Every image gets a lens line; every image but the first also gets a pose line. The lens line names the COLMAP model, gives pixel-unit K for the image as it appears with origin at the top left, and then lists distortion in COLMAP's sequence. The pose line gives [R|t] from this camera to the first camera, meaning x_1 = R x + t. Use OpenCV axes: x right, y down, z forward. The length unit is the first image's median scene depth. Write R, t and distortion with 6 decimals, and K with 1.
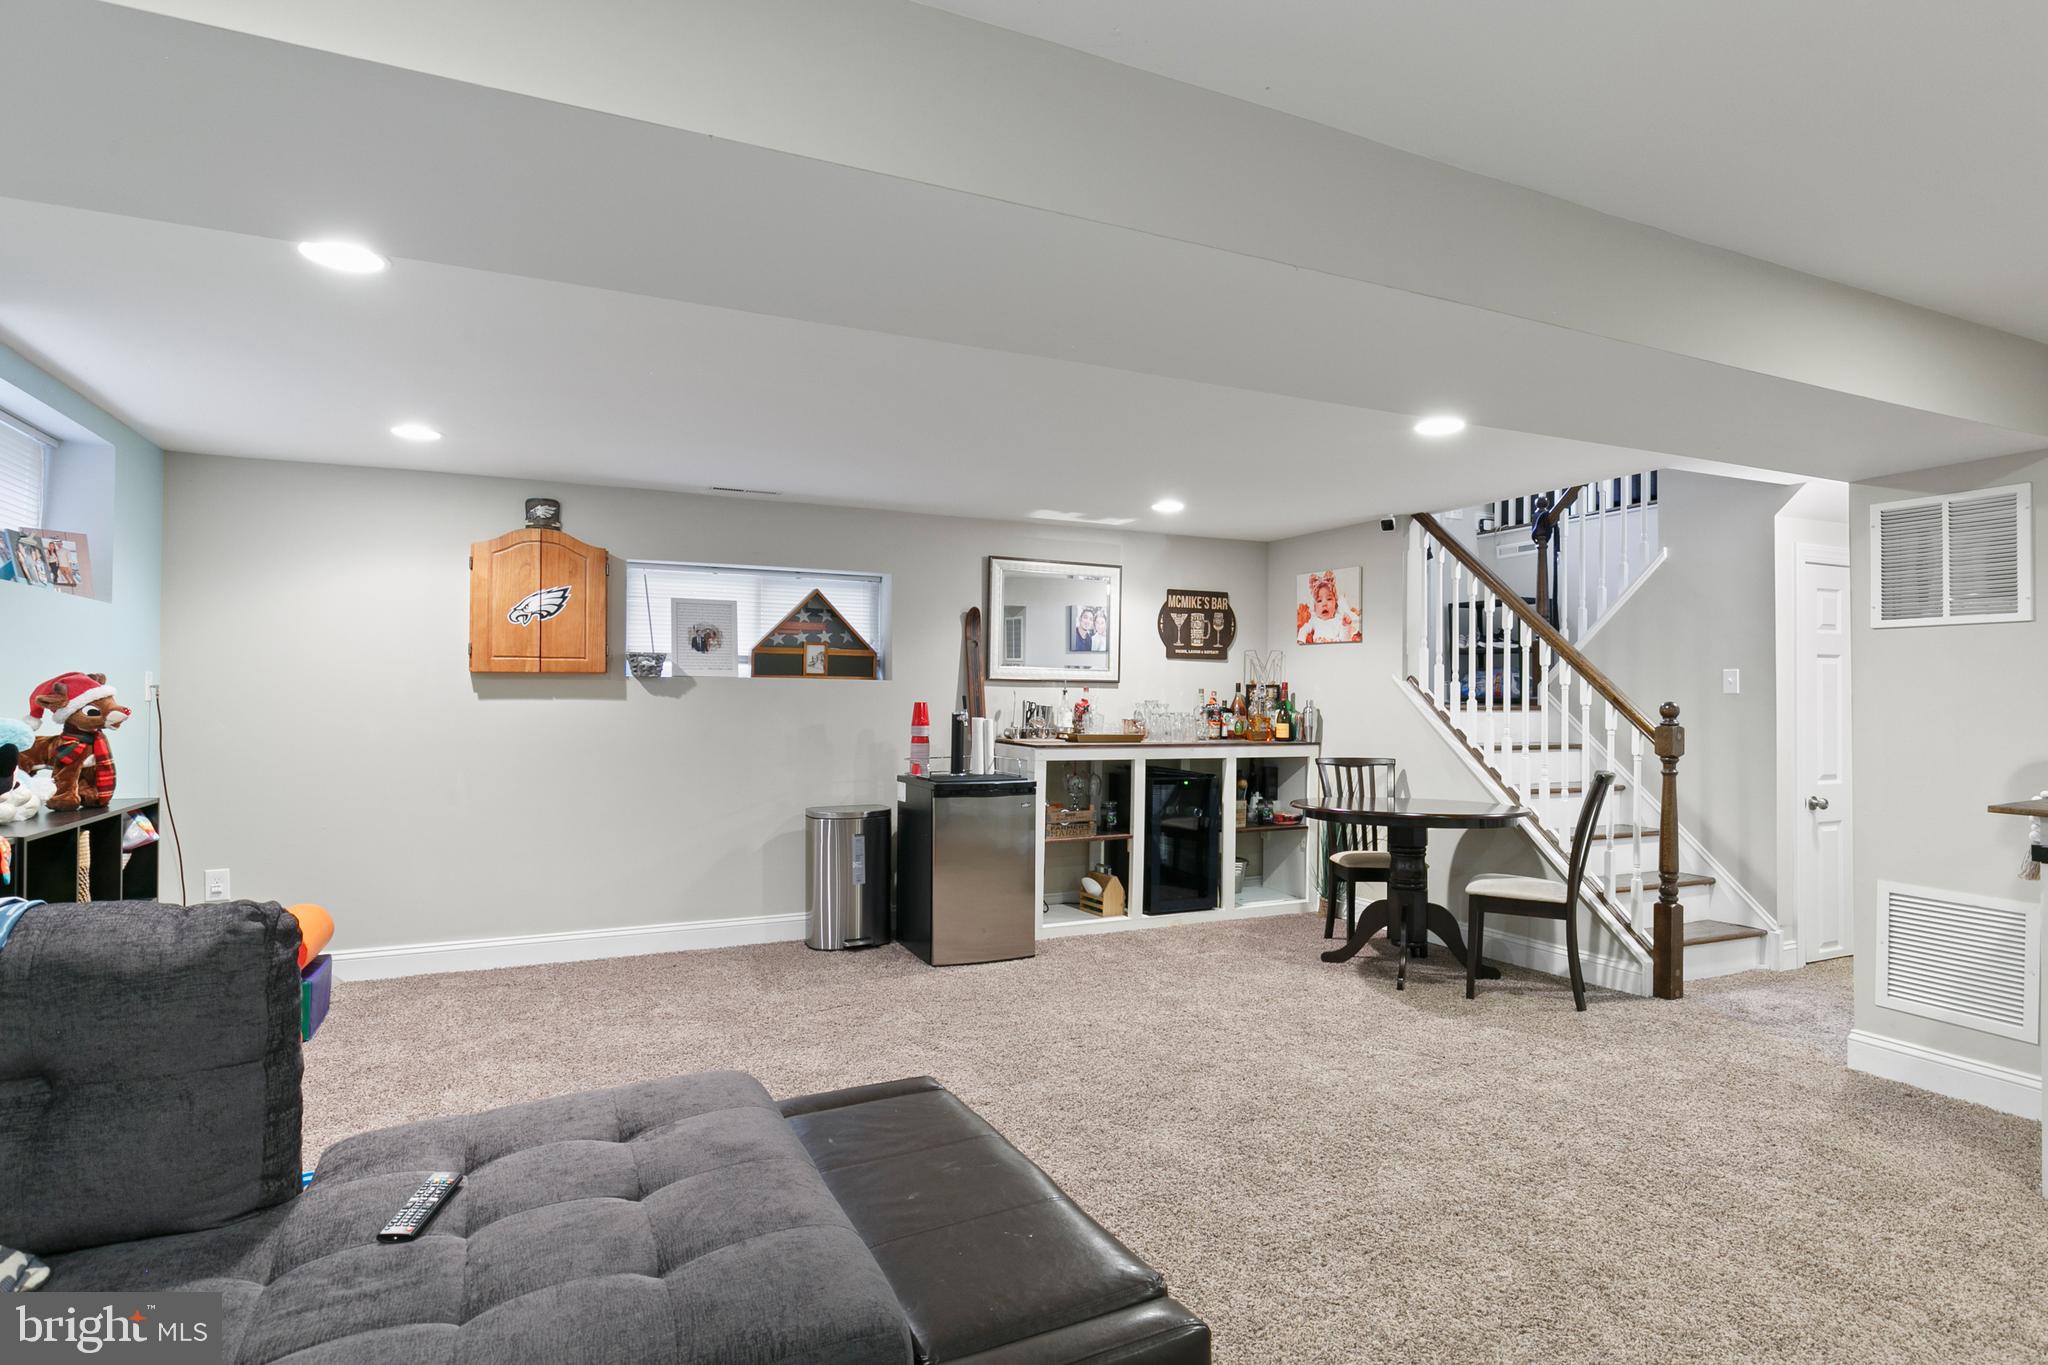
lens RADIAL K [[1059.5, 0, 1025.5], [0, 1059.5, 689.6], [0, 0, 1]] dist [0.007615, -0.000959]
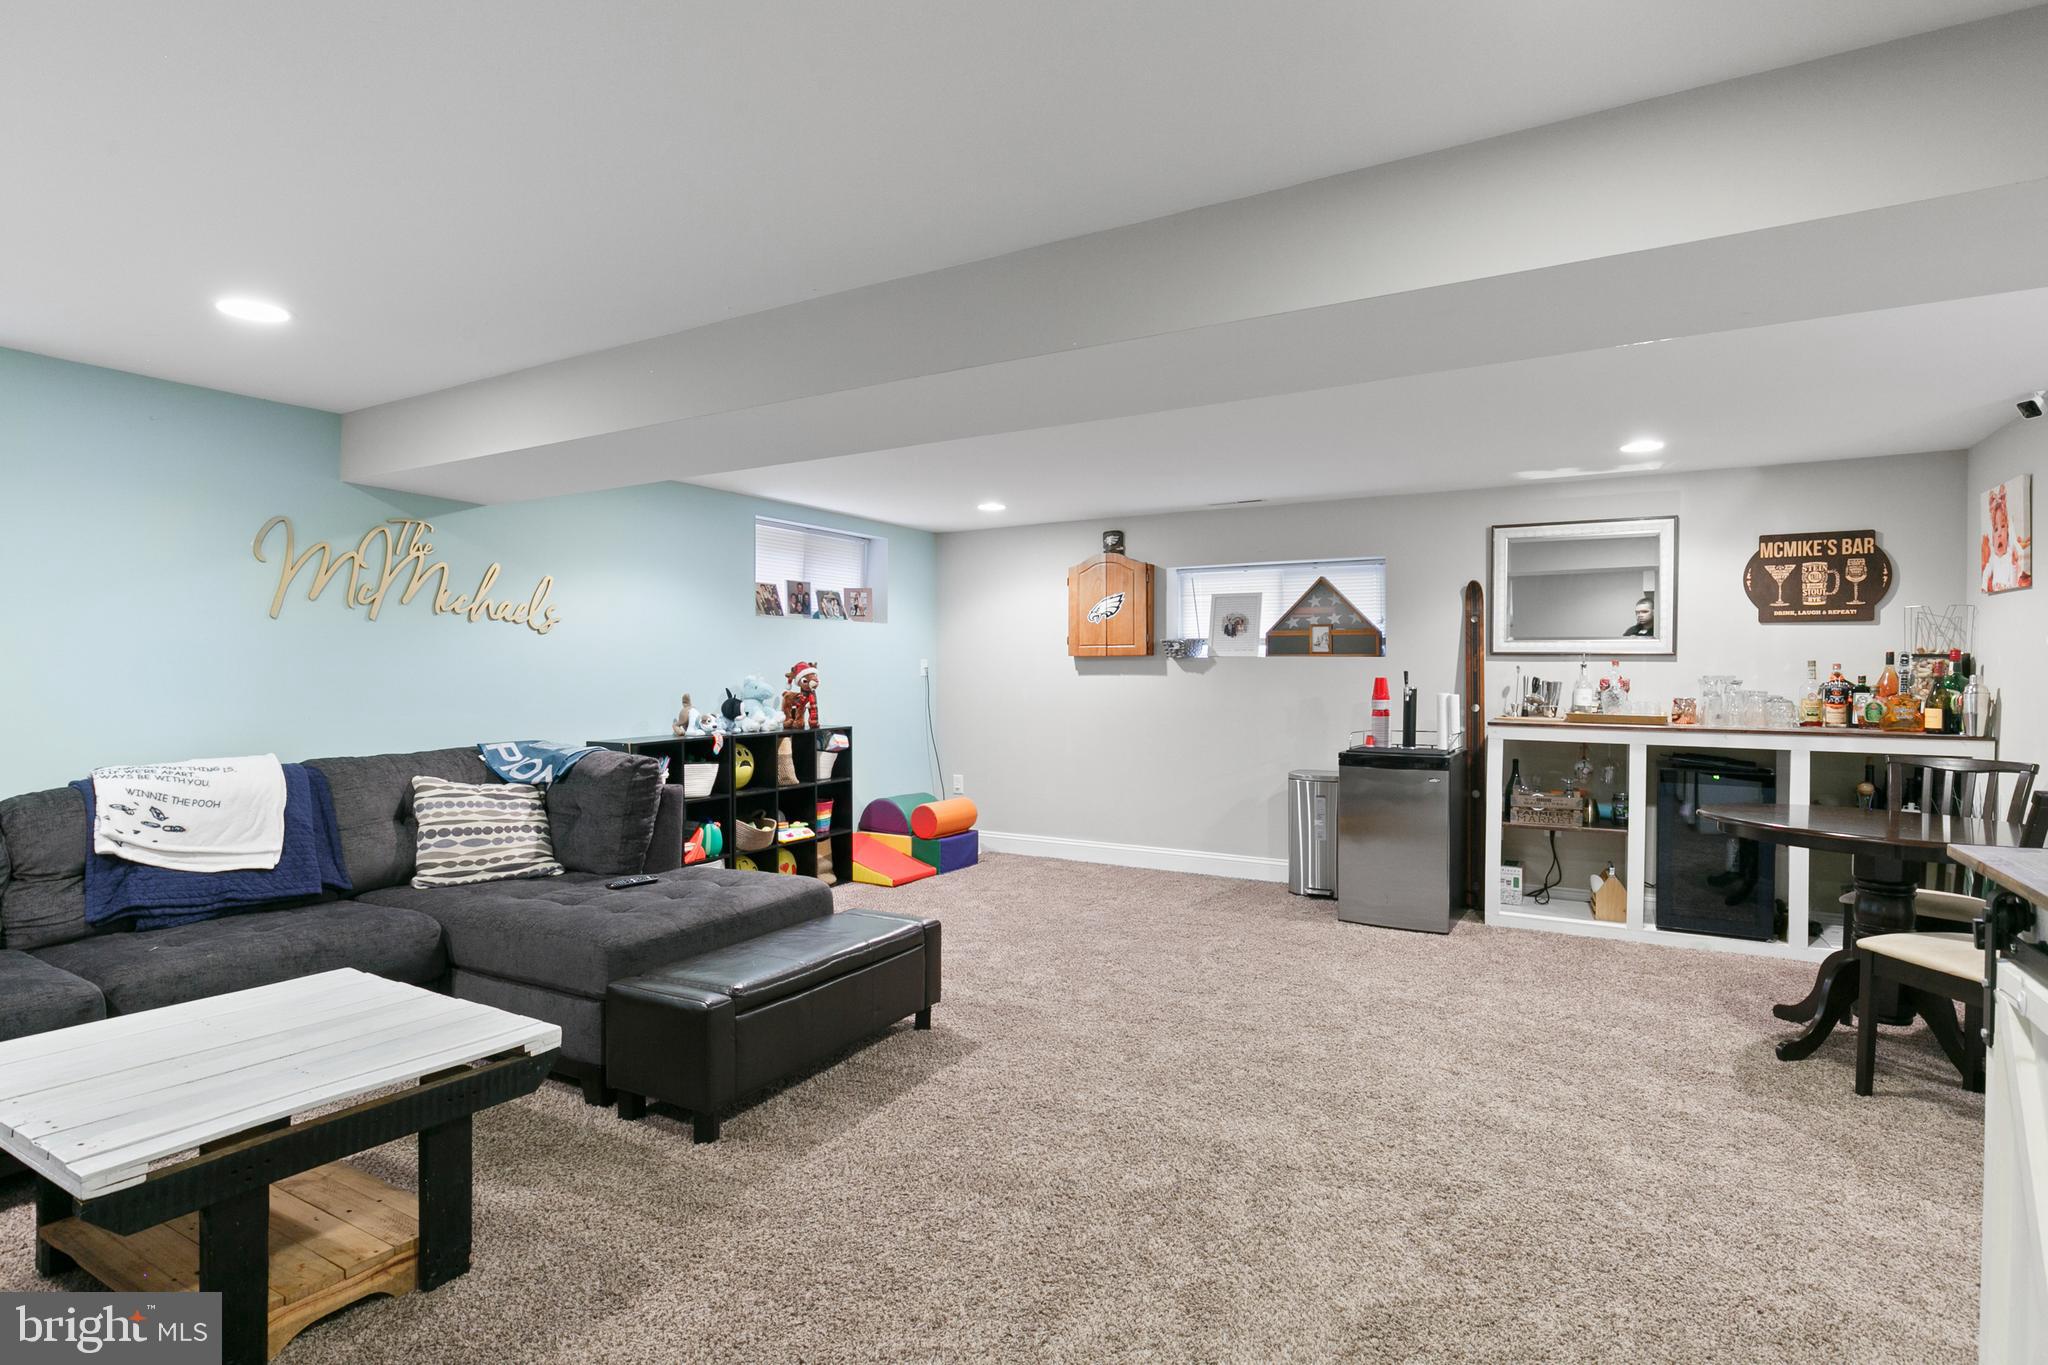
lens RADIAL K [[1059.5, 0, 1035.7], [0, 1059.5, 681.8], [0, 0, 1]] dist [0.007615, -0.000959]
pose [[0.559999, 0.003359, -0.828486, 0.554971], [0.006455, 0.999944, 0.008418, 0.004791], [0.828468, -0.010062, 0.559946, 0.118759]]
